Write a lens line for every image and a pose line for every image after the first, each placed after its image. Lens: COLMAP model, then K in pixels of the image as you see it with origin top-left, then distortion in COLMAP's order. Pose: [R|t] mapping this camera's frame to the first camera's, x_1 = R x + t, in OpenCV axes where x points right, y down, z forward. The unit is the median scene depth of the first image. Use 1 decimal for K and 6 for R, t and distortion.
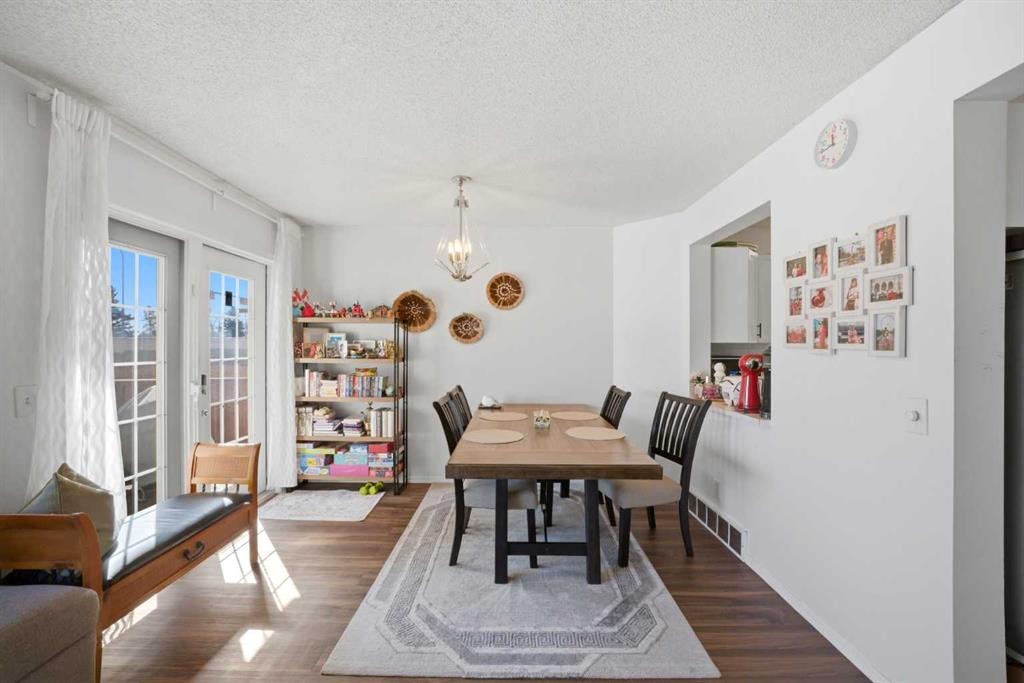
lens RADIAL K [[417.0, 0, 509.5], [0, 417.0, 346.5], [0, 0, 1]] dist [-0.025376, 0.005306]
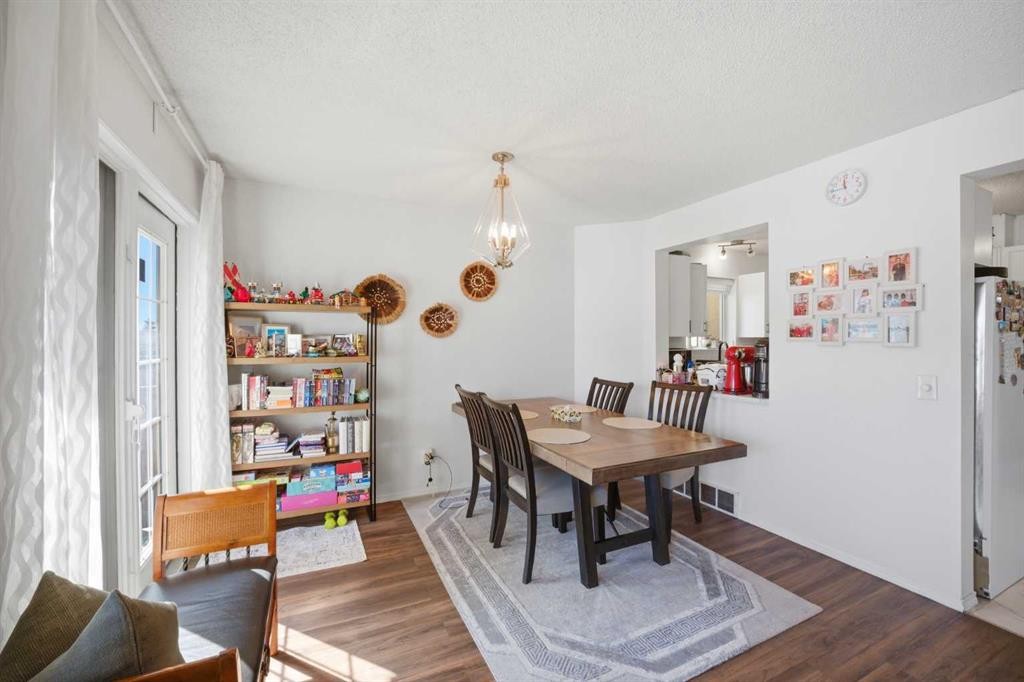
lens RADIAL K [[416.0, 0, 508.3], [0, 416.0, 340.1], [0, 0, 1]] dist [-0.016331, 0.000780]
pose [[0.900025, -0.004368, 0.435817, -0.417549], [0.004160, 0.999990, 0.001432, -0.002755], [-0.435819, 0.000524, 0.900034, 0.149163]]
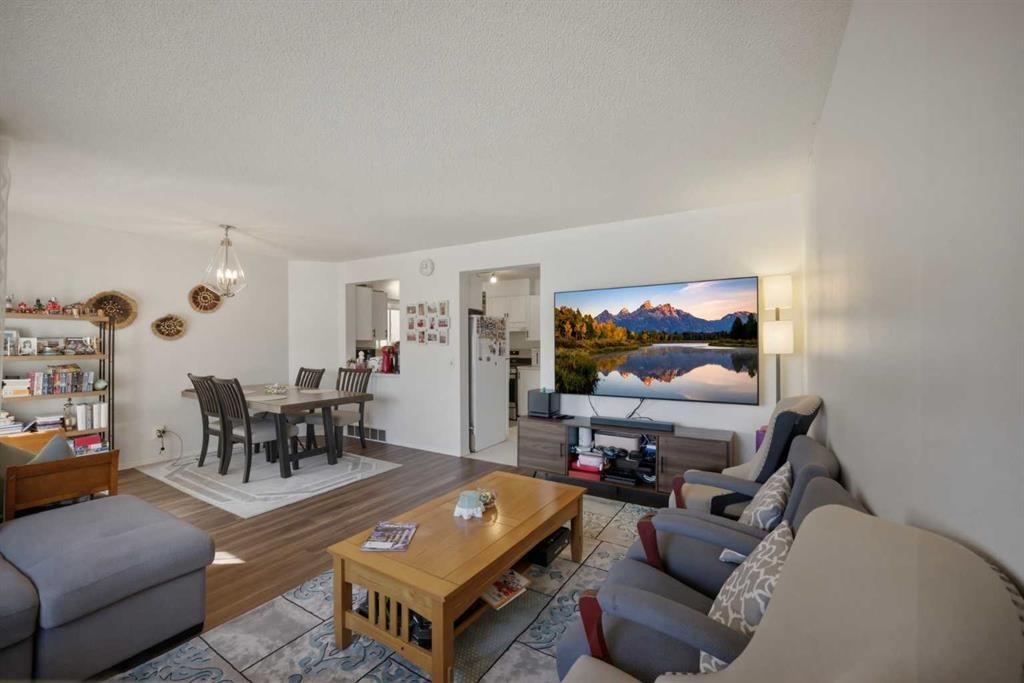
lens RADIAL K [[417.0, 0, 509.5], [0, 417.0, 346.5], [0, 0, 1]] dist [-0.025376, 0.005306]
pose [[0.507283, -0.012869, 0.861683, -0.711823], [0.003085, 0.999909, 0.013117, -0.002116], [-0.861774, -0.003996, 0.507277, -0.475306]]
